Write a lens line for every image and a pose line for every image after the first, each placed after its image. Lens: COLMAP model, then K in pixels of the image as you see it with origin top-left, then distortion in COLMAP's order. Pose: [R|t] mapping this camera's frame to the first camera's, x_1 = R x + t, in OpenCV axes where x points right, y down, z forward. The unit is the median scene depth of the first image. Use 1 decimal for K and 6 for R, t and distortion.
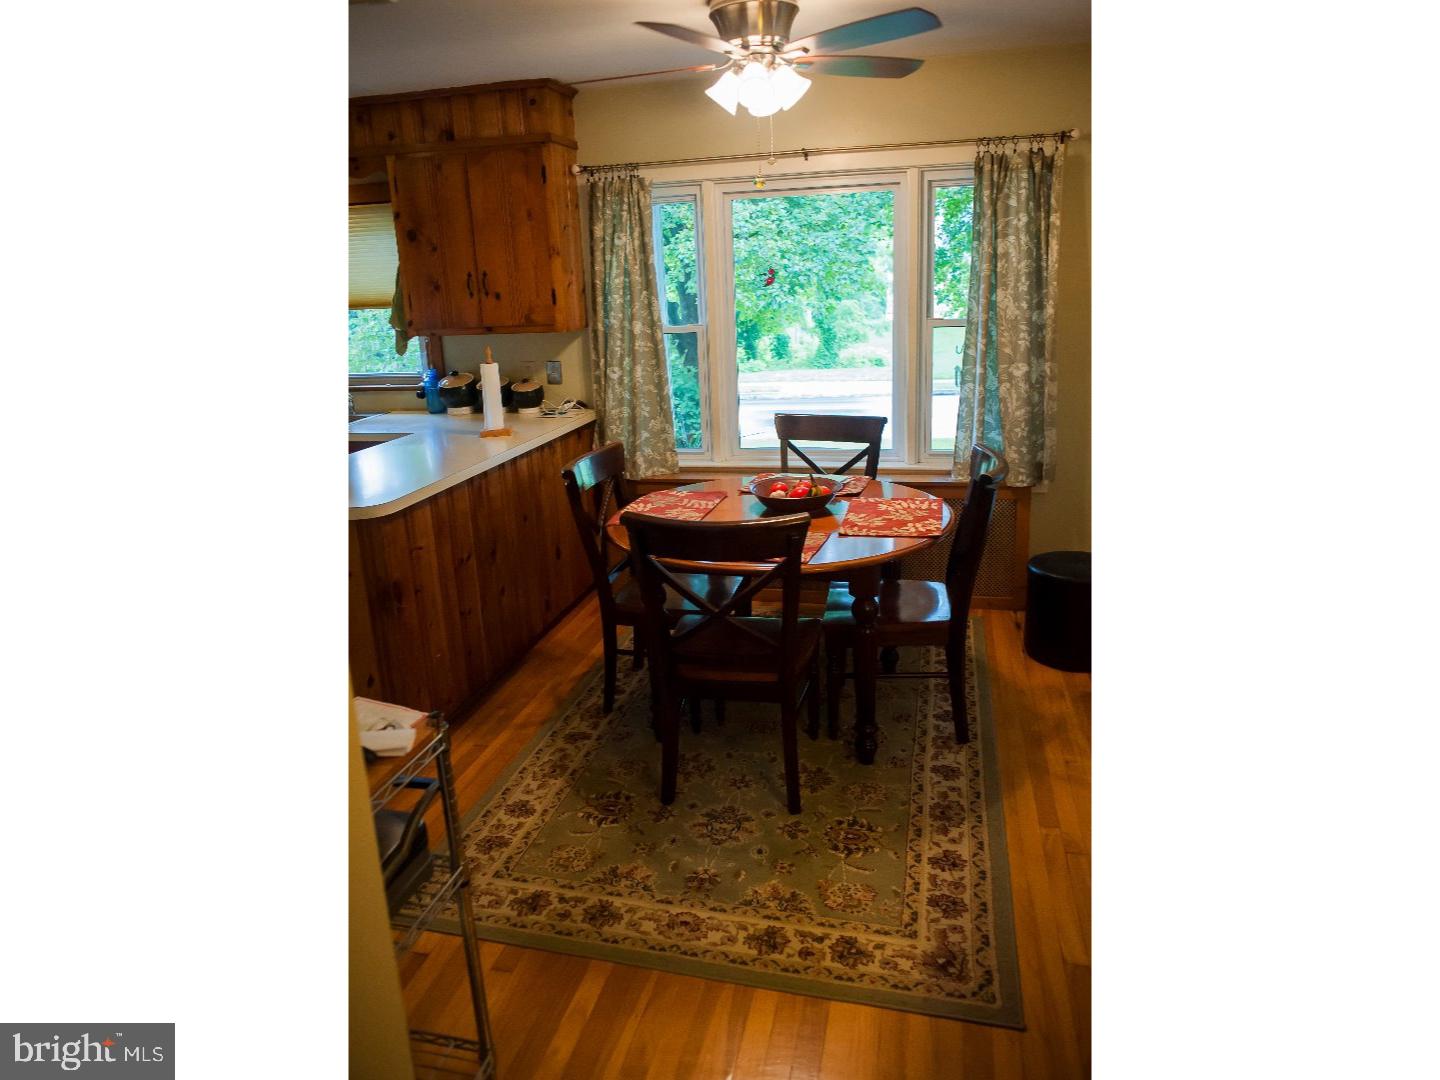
lens RADIAL K [[887.6, 0, 719.1], [0, 887.6, 528.2], [0, 0, 1]] dist [-0.030965, -0.000285]
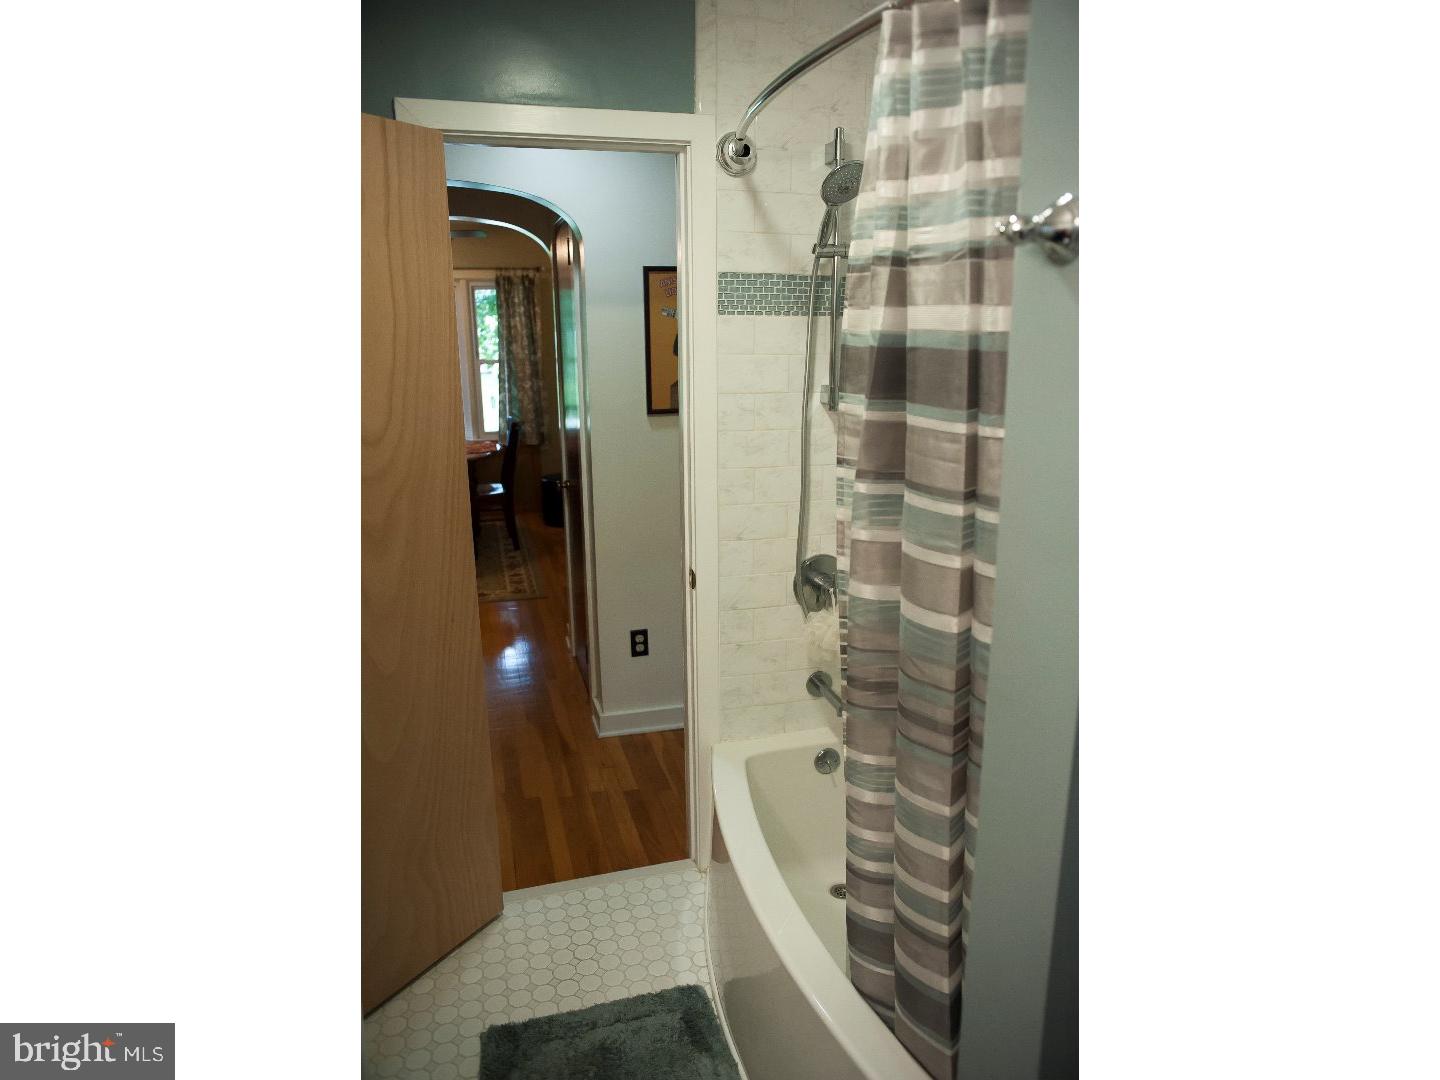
lens RADIAL K [[887.6, 0, 713.4], [0, 887.6, 538.4], [0, 0, 1]] dist [-0.030965, -0.000285]
pose [[0.871196, -0.079171, 0.484510, -0.284774], [0.107097, 0.993790, -0.030180, 0.268466], [-0.479112, 0.078182, 0.874265, -0.905035]]
